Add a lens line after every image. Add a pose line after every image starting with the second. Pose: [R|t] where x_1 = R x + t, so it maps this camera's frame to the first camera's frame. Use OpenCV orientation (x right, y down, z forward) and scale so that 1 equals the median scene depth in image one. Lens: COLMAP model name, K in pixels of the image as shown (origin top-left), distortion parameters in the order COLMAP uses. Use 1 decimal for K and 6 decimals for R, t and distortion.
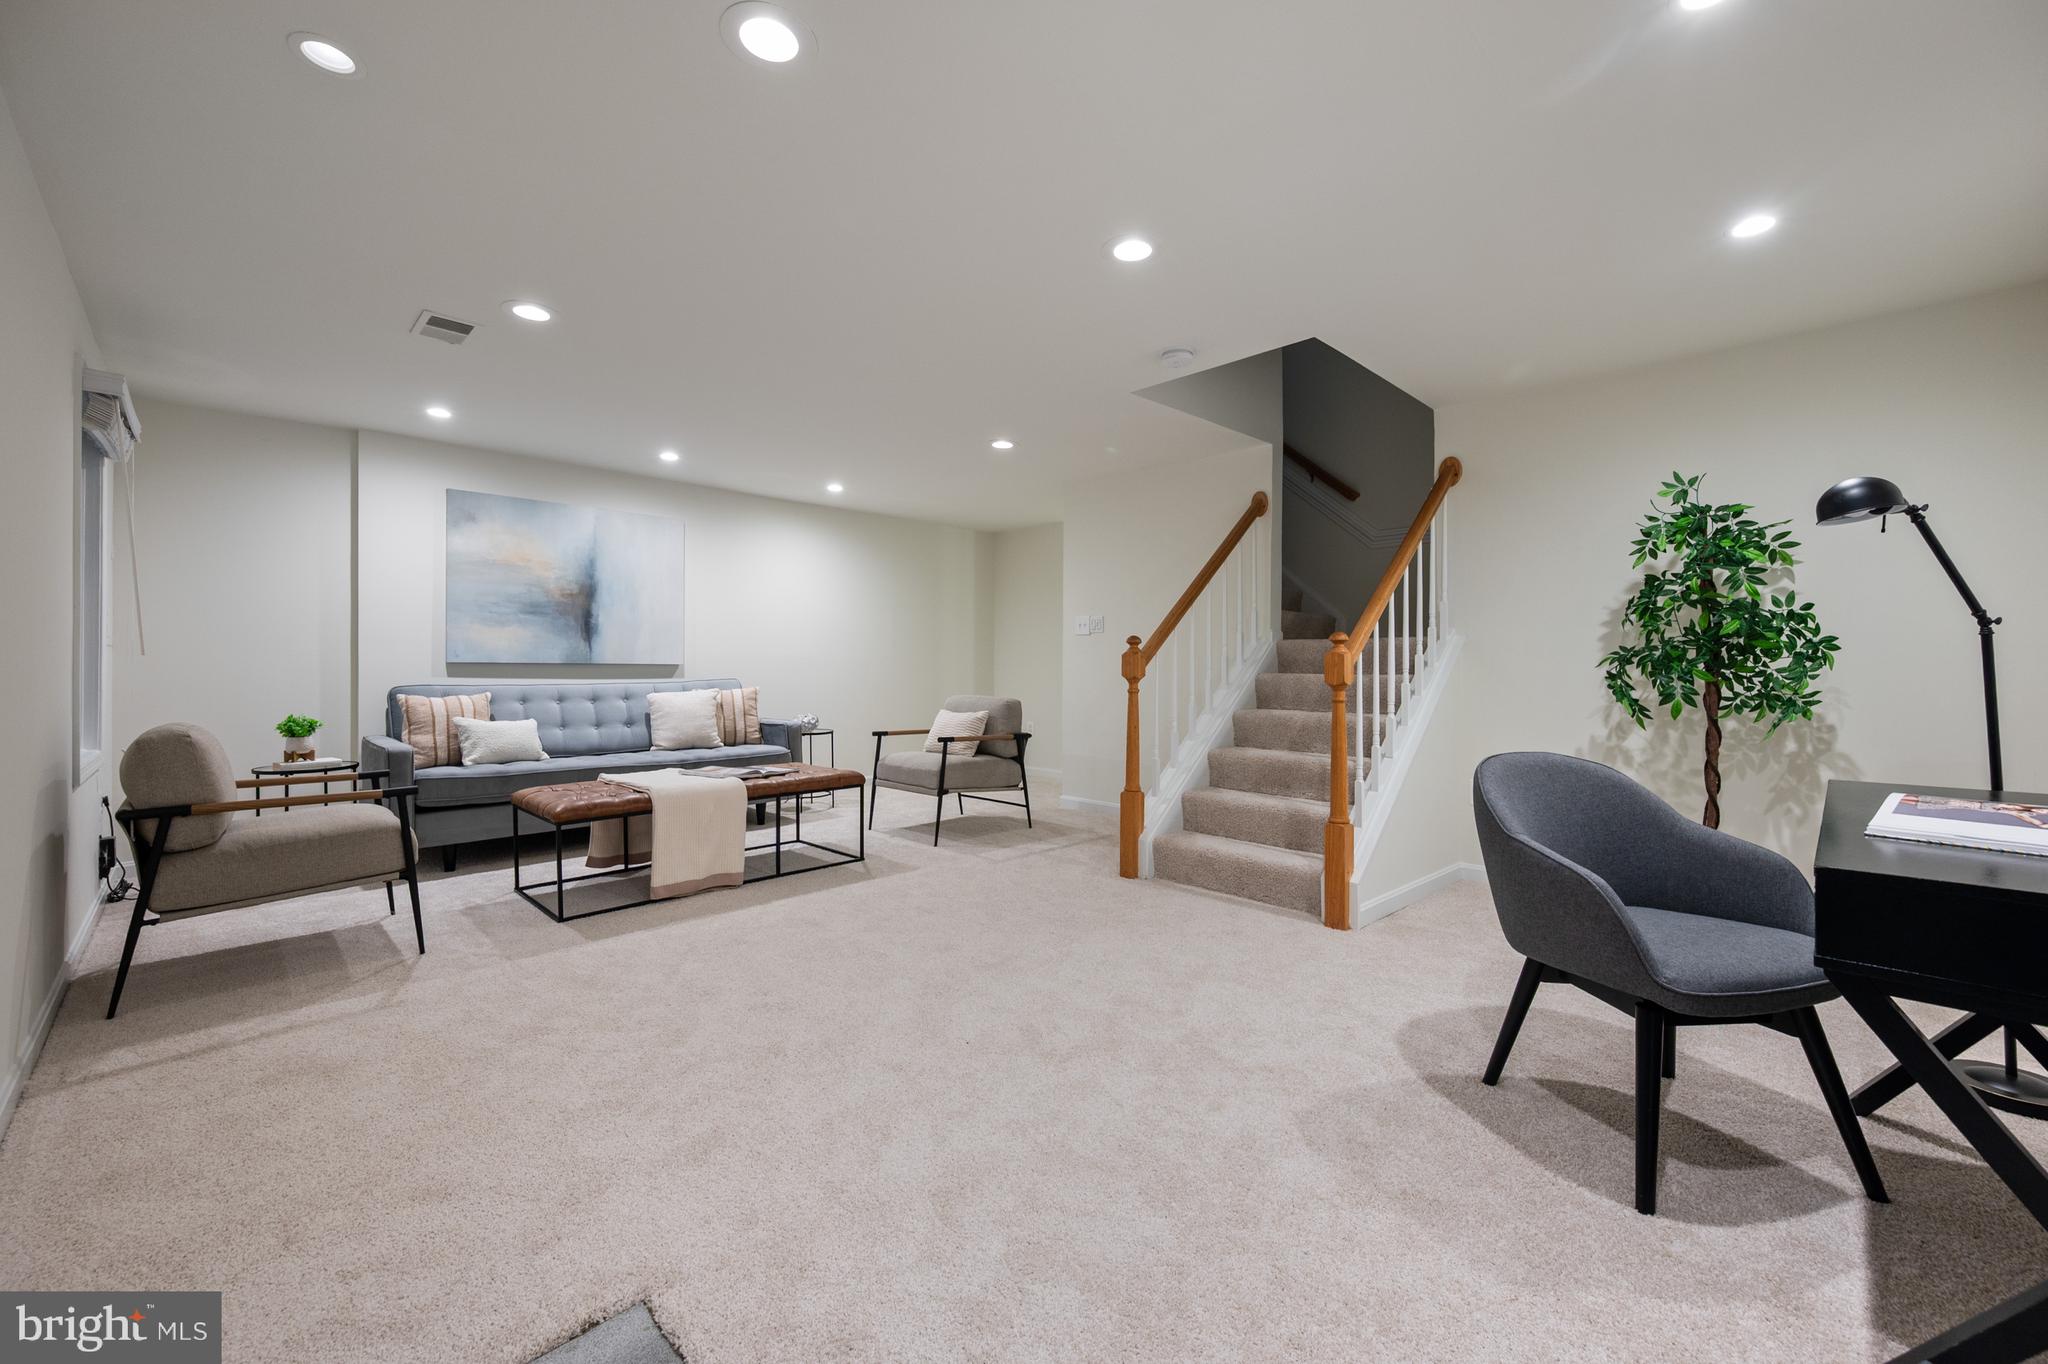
lens RADIAL K [[816.6, 0, 1013.7], [0, 816.6, 667.2], [0, 0, 1]] dist [-0.007600, -0.000027]
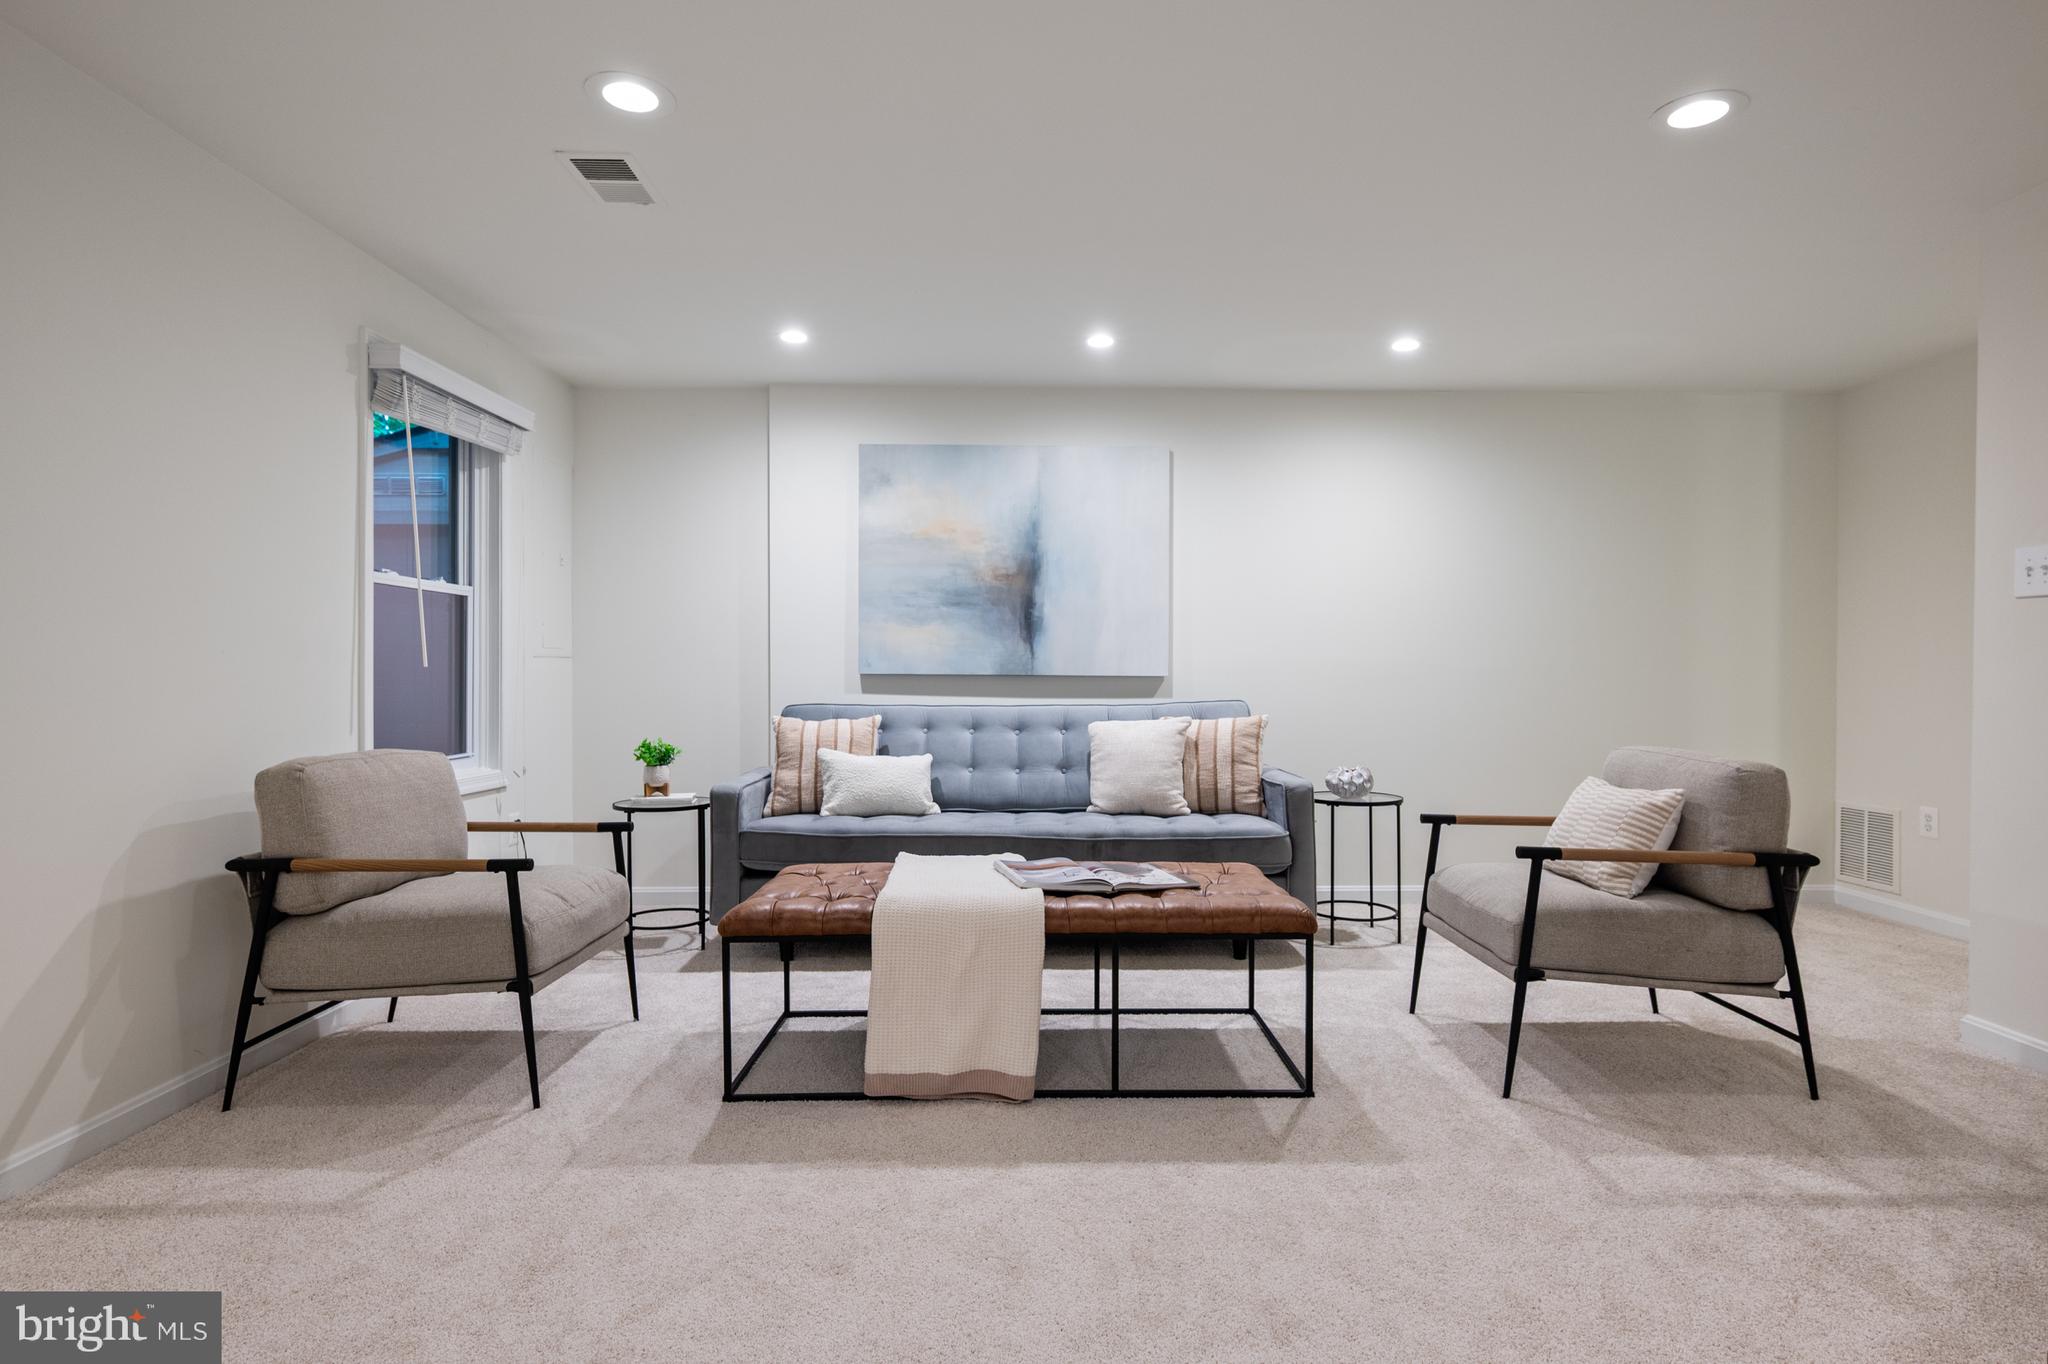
lens RADIAL K [[1058.9, 0, 1036.5], [0, 1058.9, 688.2], [0, 0, 1]] dist [0.002113, -0.000605]
pose [[0.718863, 0.008115, -0.695104, 0.105526], [-0.001407, 0.999947, 0.010219, -0.002898], [0.695150, -0.006368, 0.718836, 0.389999]]
